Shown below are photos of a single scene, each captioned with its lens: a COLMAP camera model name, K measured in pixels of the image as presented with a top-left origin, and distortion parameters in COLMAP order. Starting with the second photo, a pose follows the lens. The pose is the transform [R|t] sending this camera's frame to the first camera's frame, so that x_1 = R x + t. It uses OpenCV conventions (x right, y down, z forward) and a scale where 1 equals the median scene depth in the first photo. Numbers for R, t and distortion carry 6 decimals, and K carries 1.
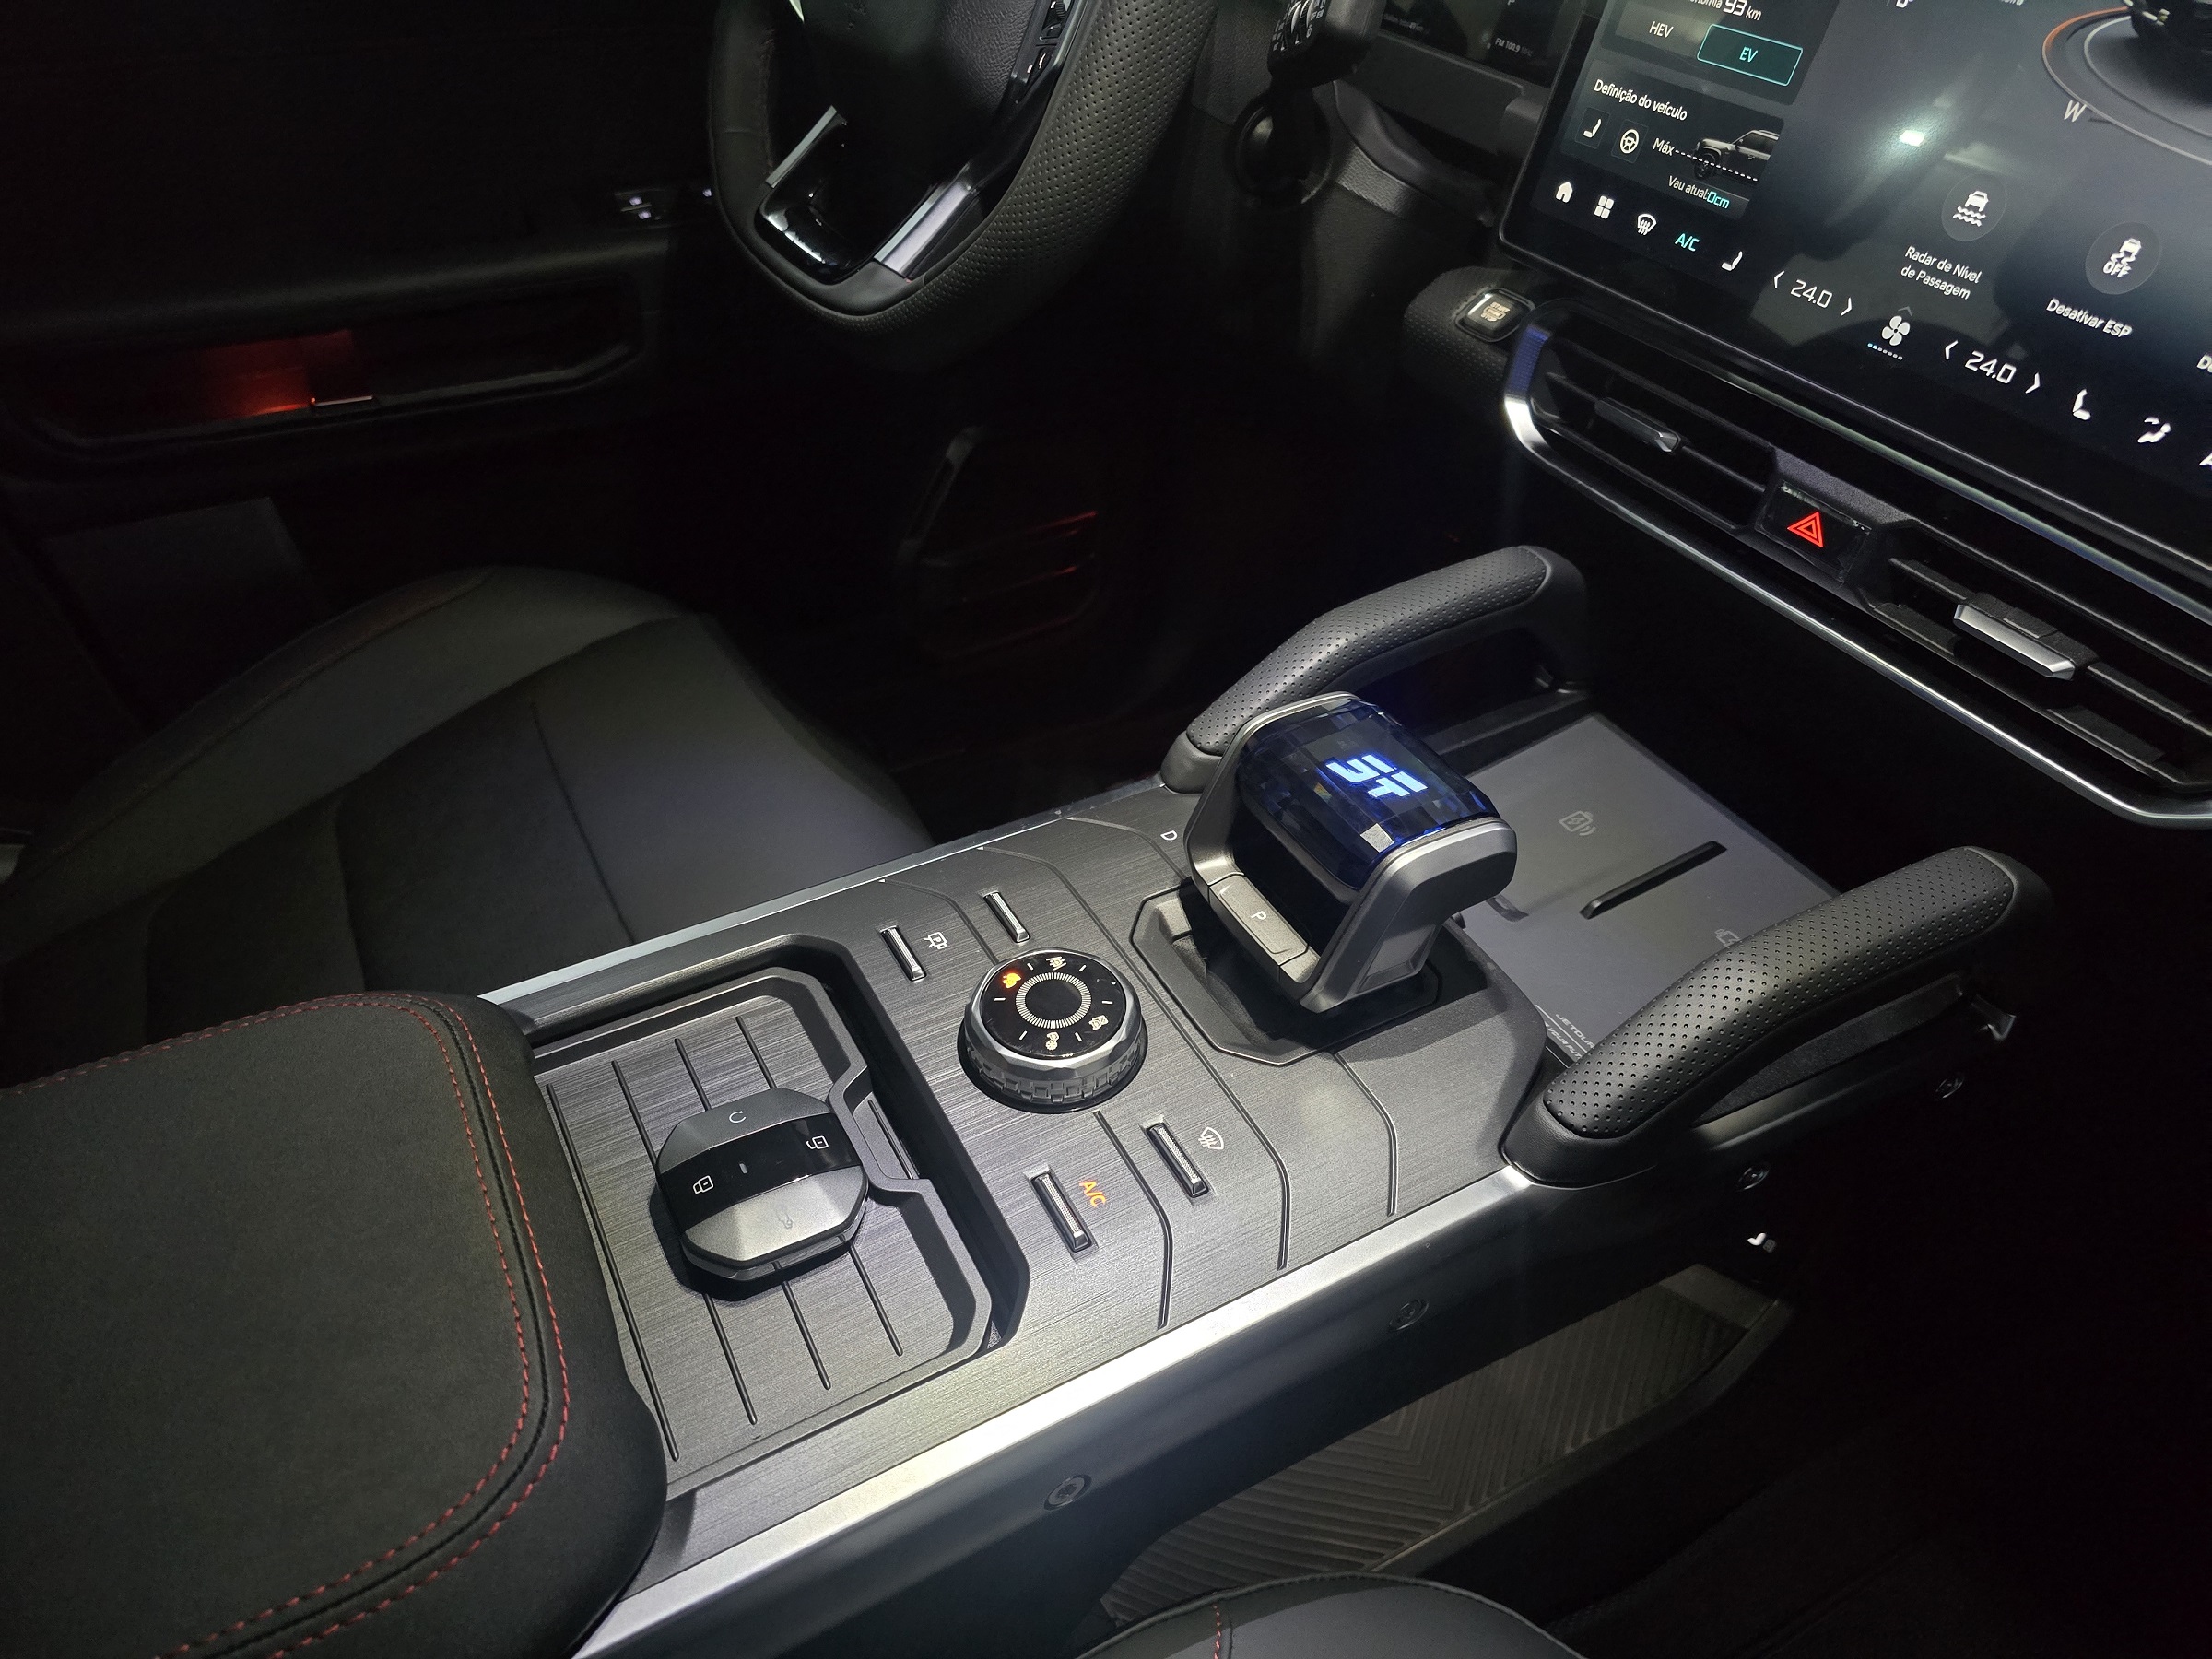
lens RADIAL K [[1502.9, 0, 1106.0], [0, 1502.9, 829.5], [0, 0, 1]] dist [0.014281, -0.005766]
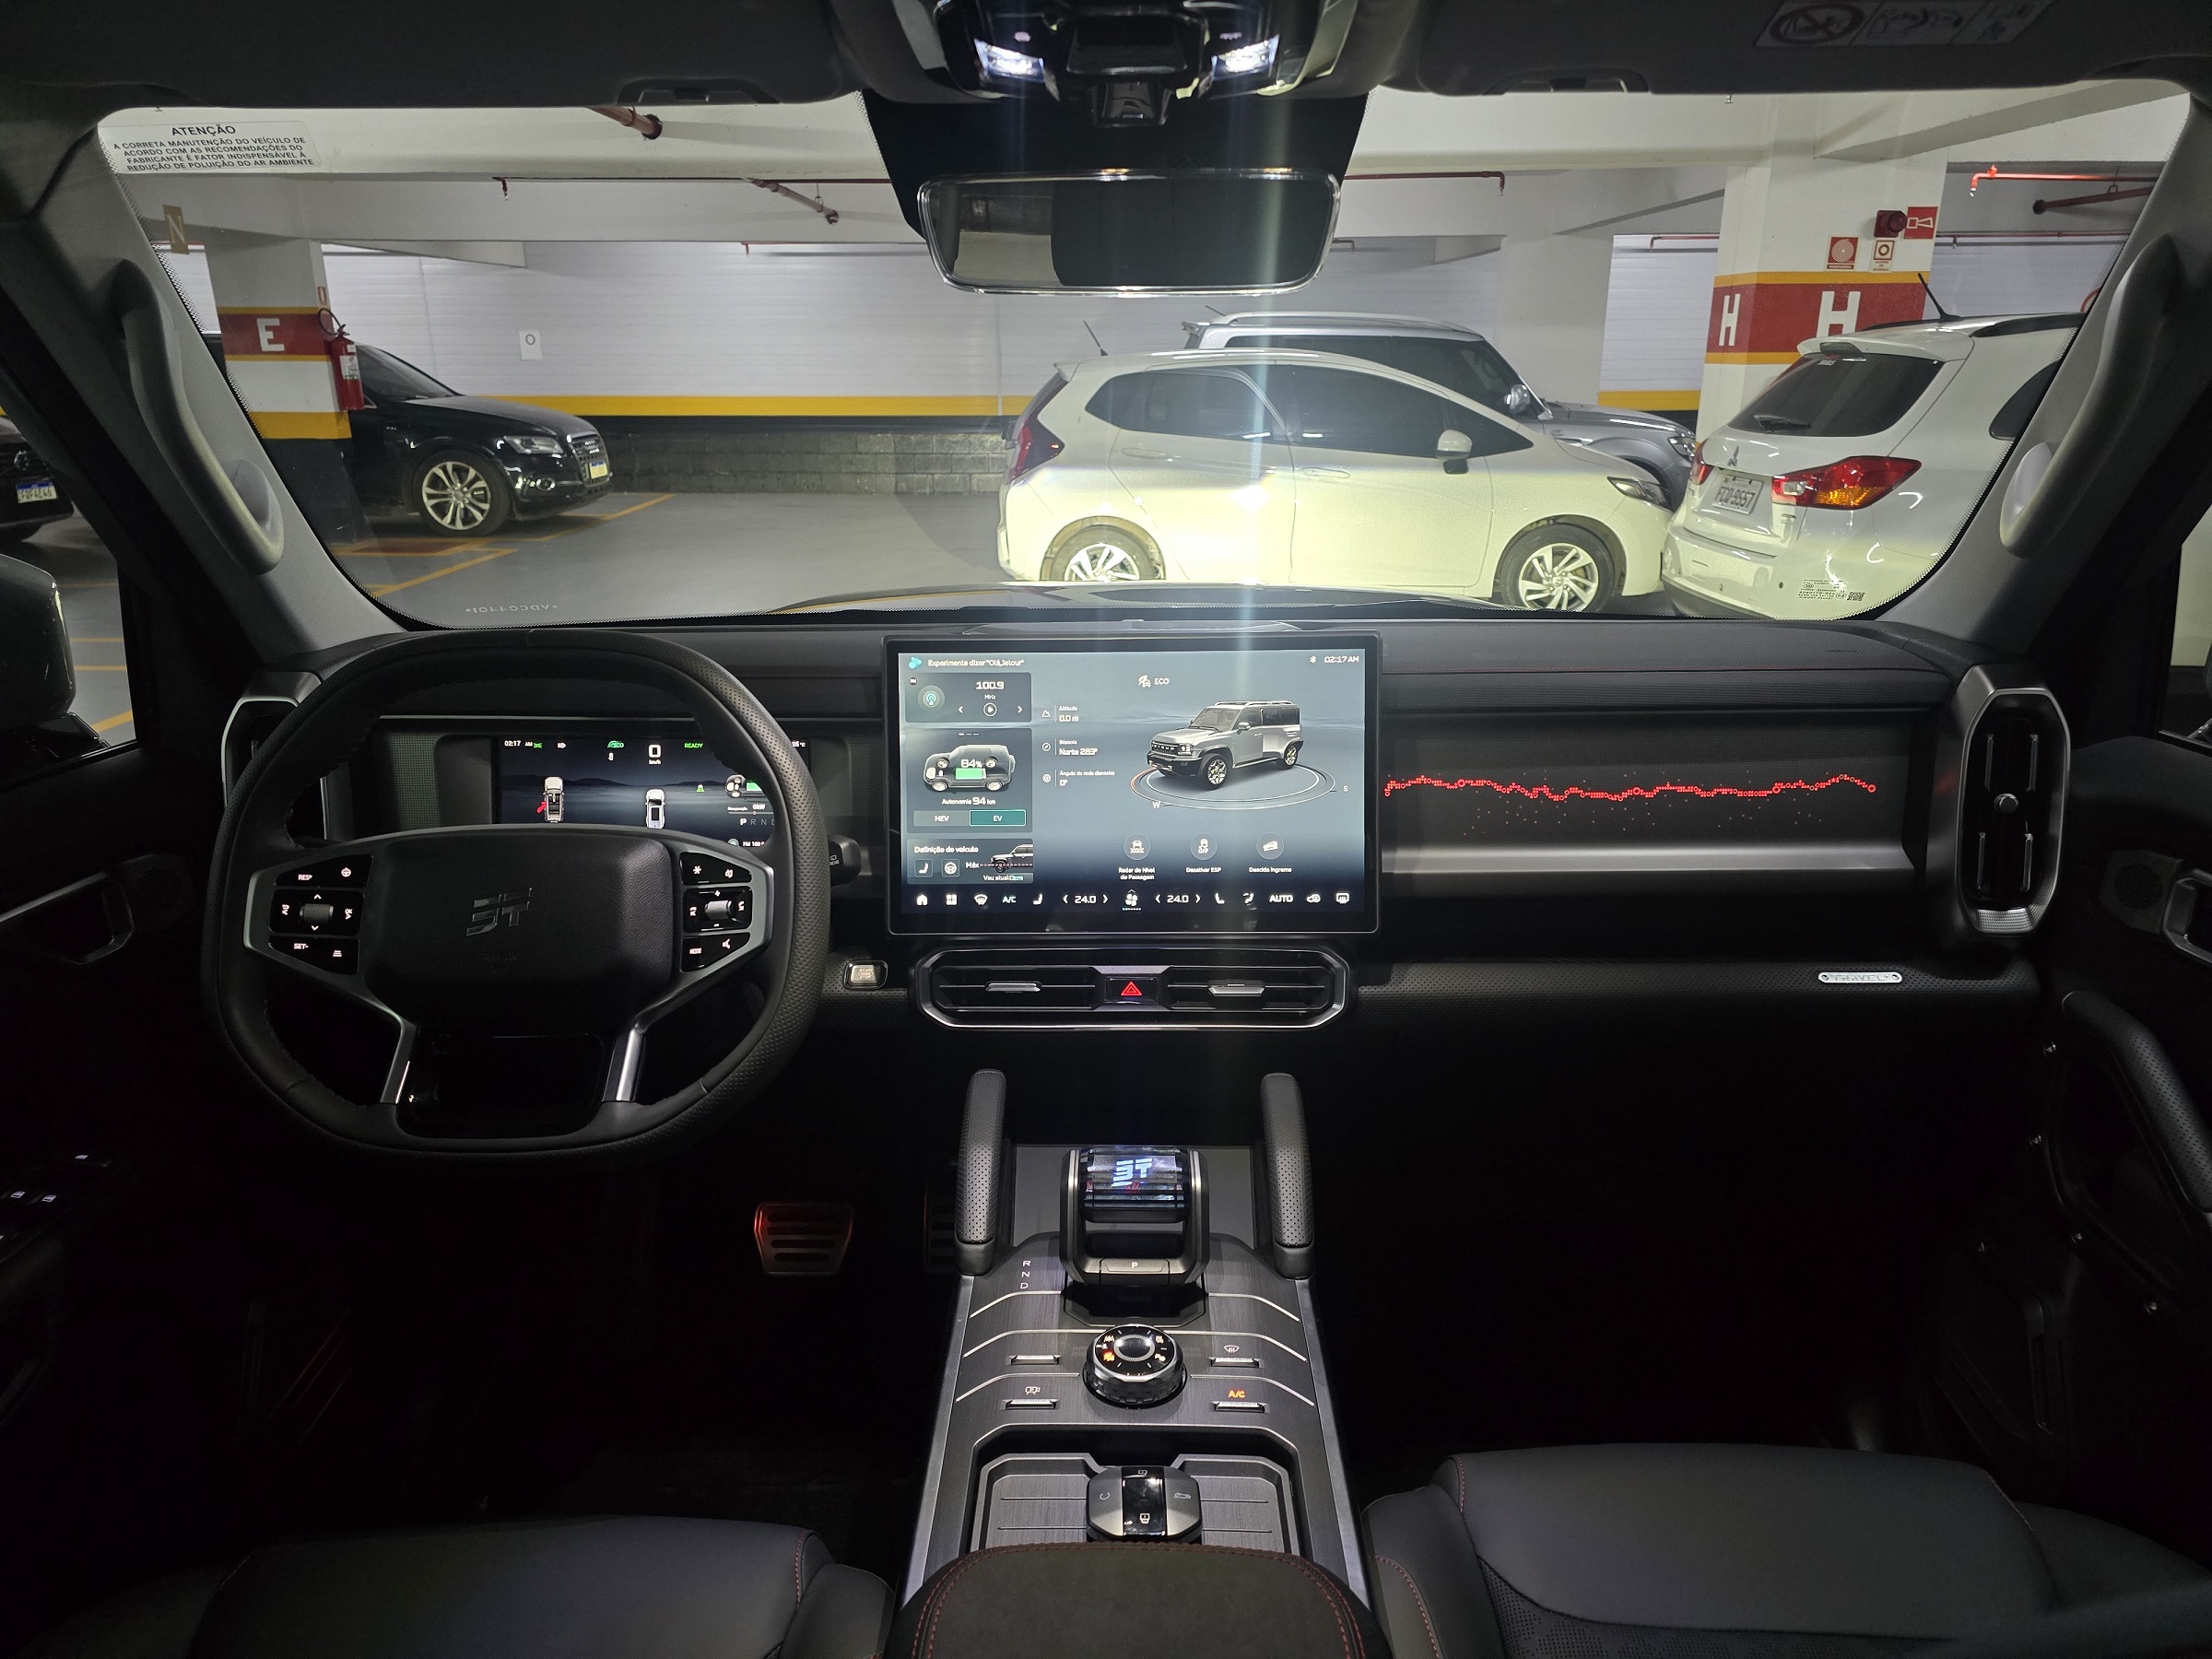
lens RADIAL K [[1502.9, 0, 1106.0], [0, 1502.9, 829.5], [0, 0, 1]] dist [0.014281, -0.005766]
pose [[0.496009, -0.289196, 0.818744, -1.257045], [0.570861, 0.819099, -0.056515, -0.292968], [-0.654288, 0.495421, 0.571371, -0.313126]]
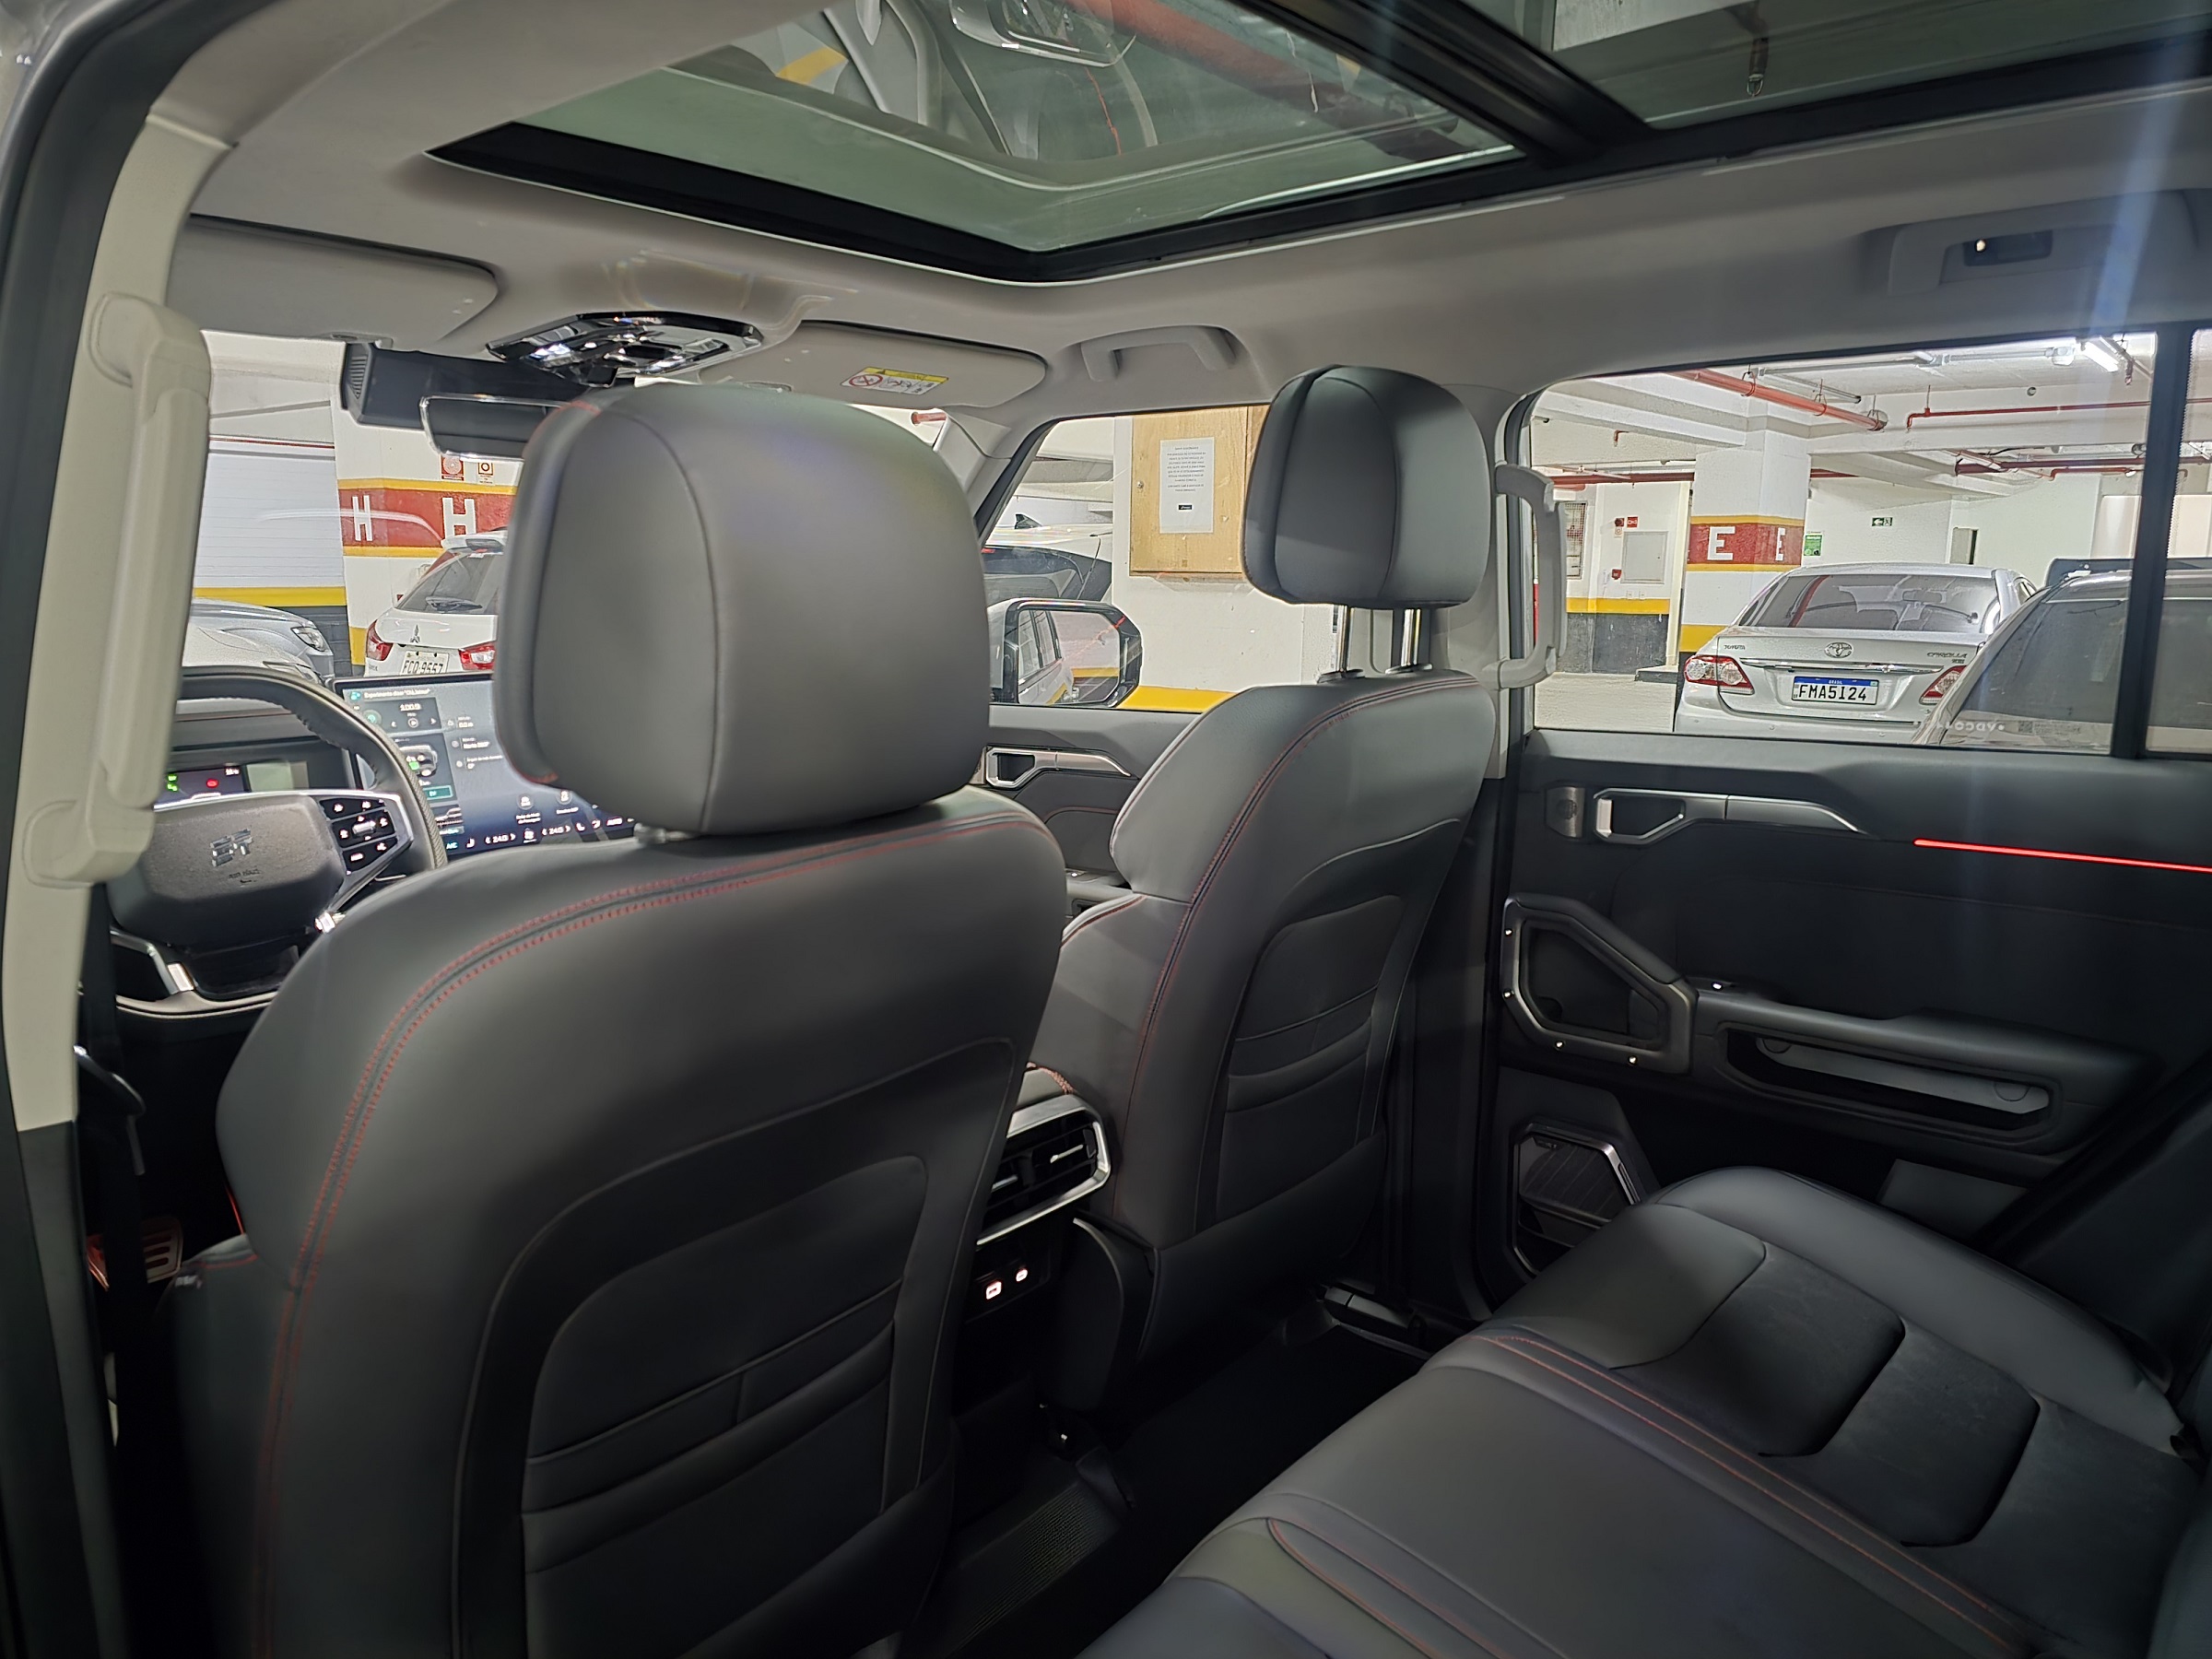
lens RADIAL K [[1502.9, 0, 1106.0], [0, 1502.9, 829.5], [0, 0, 1]] dist [0.014281, -0.005766]
pose [[-0.370046, -0.189296, 0.909524, -3.050611], [0.576965, 0.720499, 0.384697, -0.872057], [-0.728133, 0.667119, -0.157400, 0.524192]]
